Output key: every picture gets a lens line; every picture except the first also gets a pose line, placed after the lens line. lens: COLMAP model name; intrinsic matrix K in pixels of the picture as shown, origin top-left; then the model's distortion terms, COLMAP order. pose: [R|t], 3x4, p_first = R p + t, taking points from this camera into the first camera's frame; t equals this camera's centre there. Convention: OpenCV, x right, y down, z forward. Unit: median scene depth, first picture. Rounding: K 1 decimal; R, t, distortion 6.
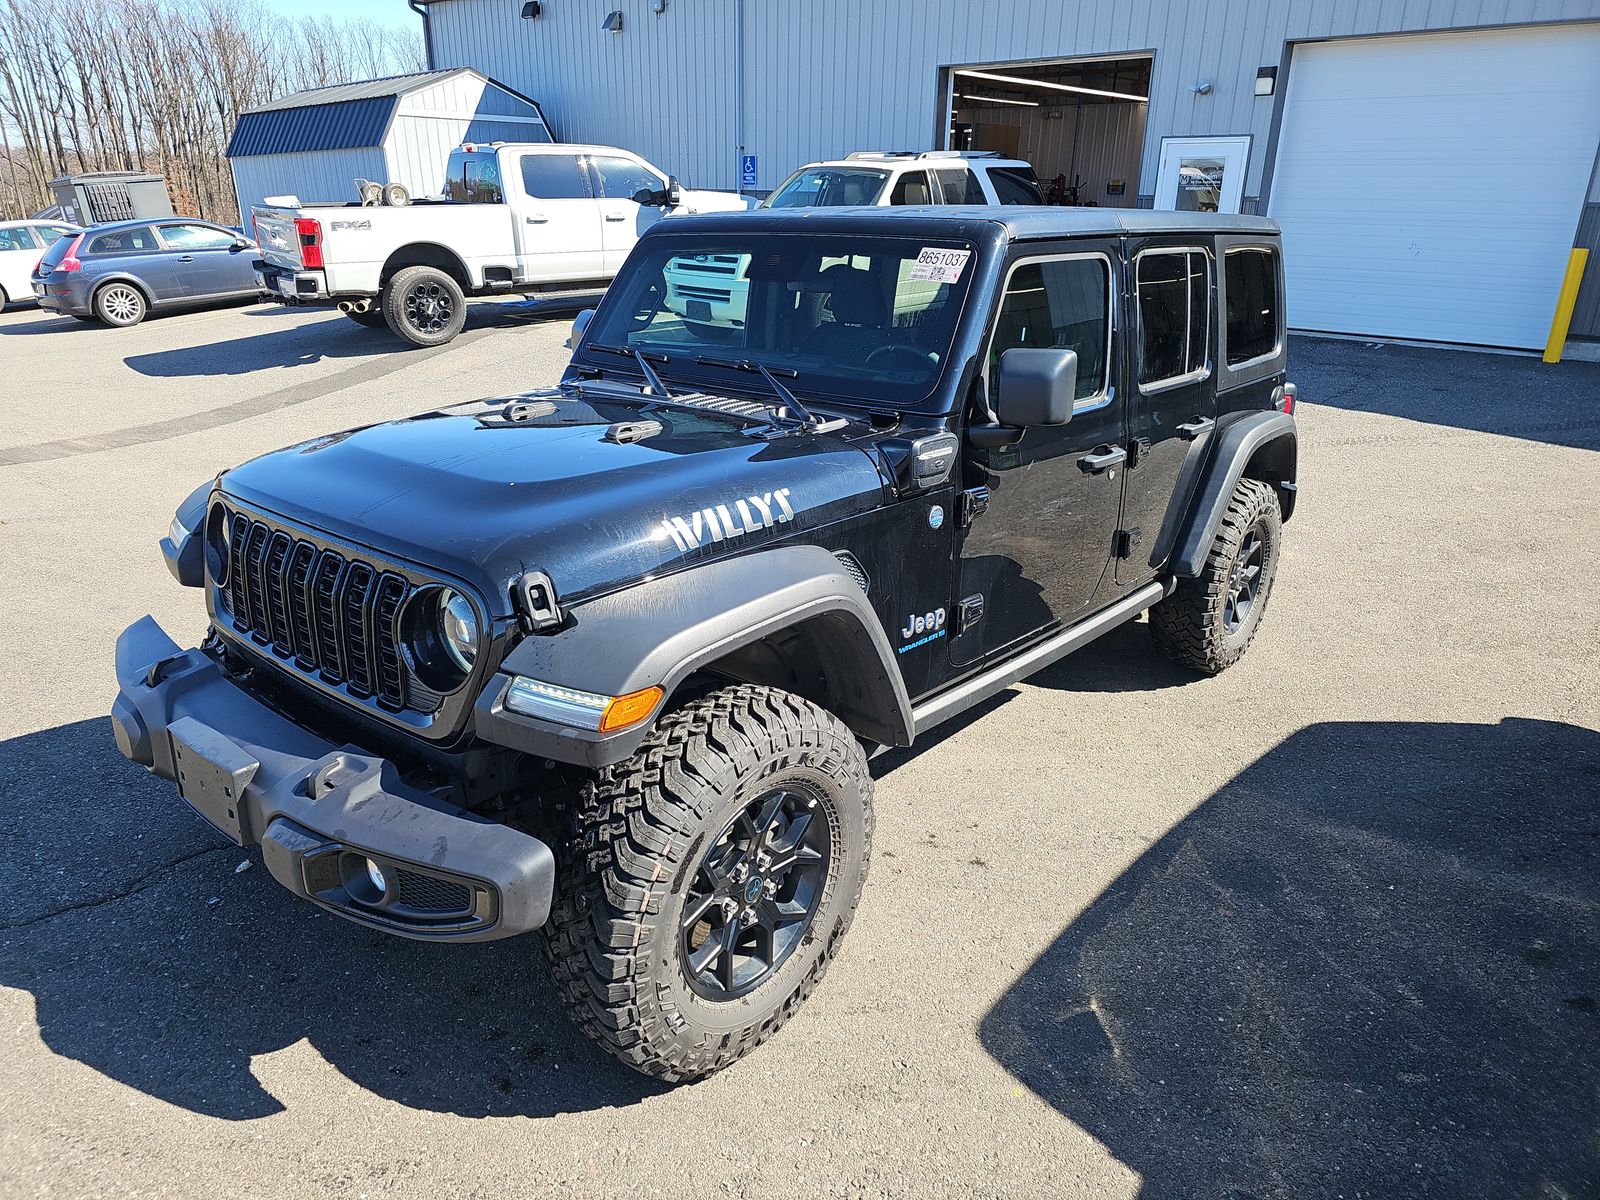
lens RADIAL K [[1068.9, 0, 800.0], [0, 1068.9, 600.0], [0, 0, 1]] dist [0.036391, -0.049343]
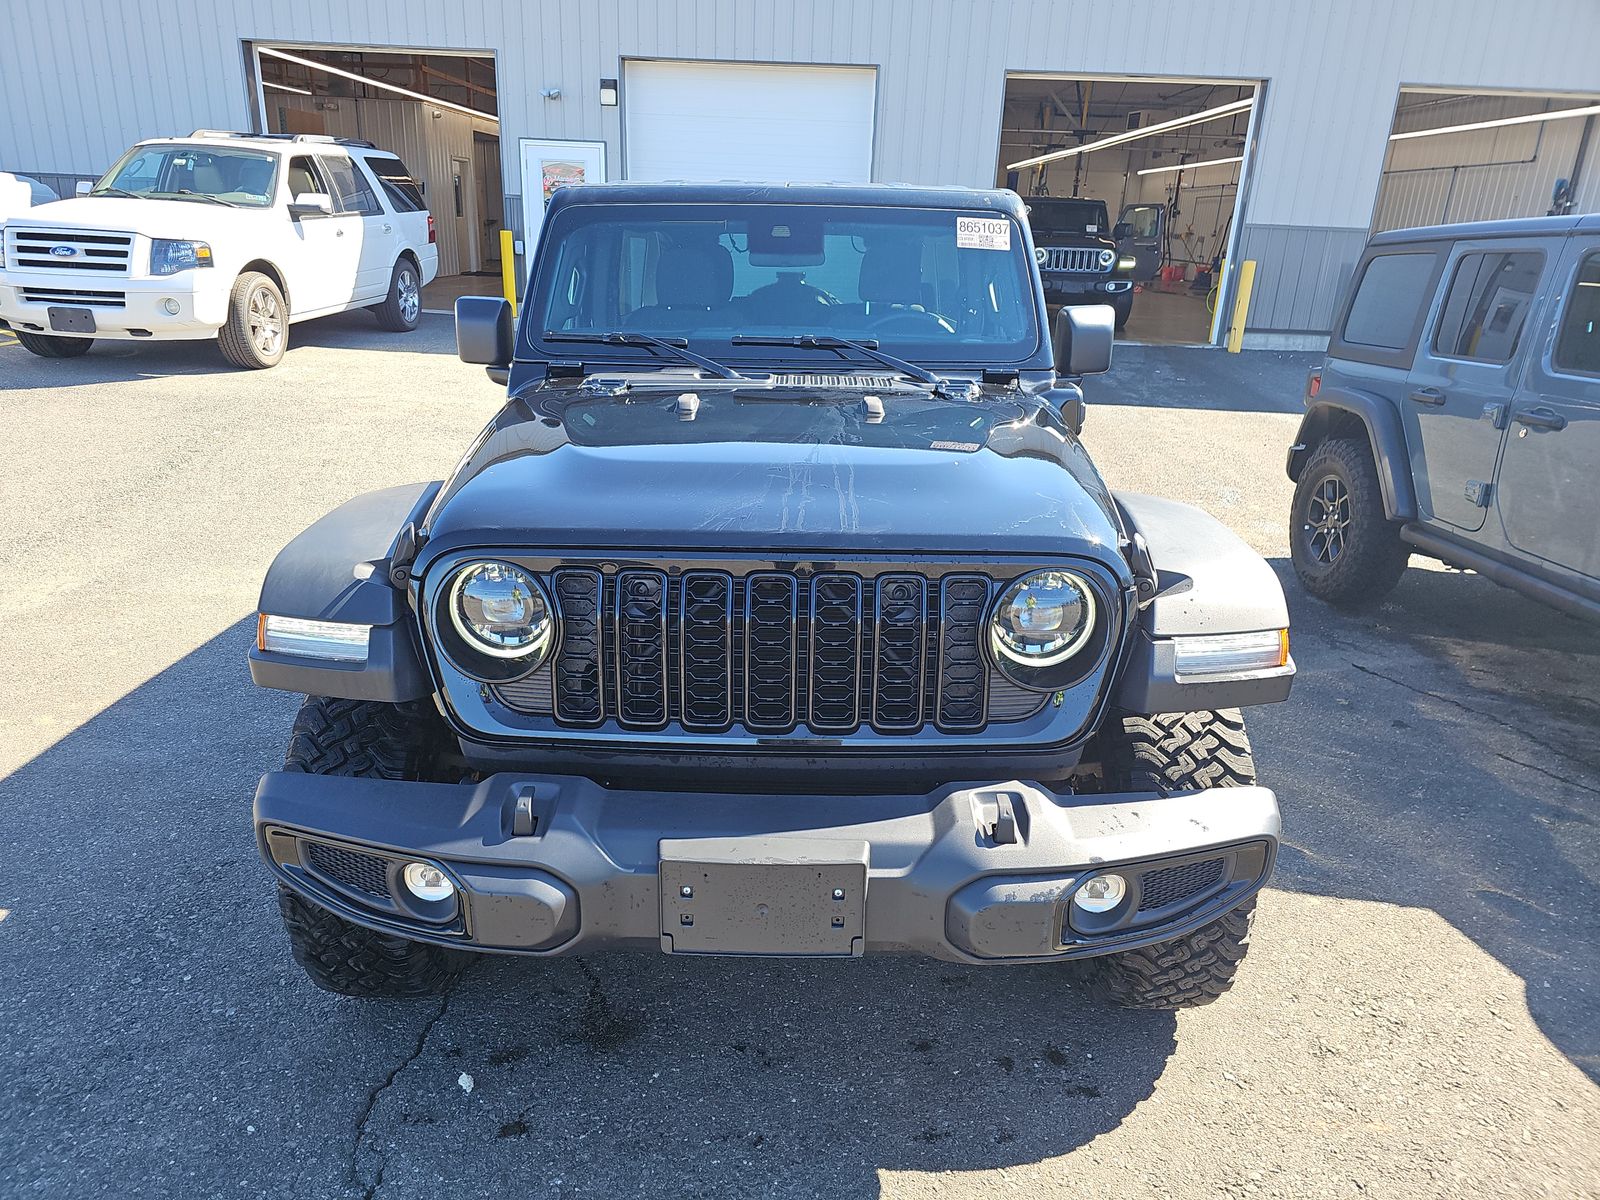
lens RADIAL K [[1071.5, 0, 770.6], [0, 1071.5, 615.9], [0, 0, 1]] dist [0.001328, -0.004370]
pose [[0.757441, -0.205190, 0.619822, -0.221886], [0.201178, 0.976491, 0.077418, -0.018853], [-0.621136, 0.066055, 0.780914, 0.093093]]
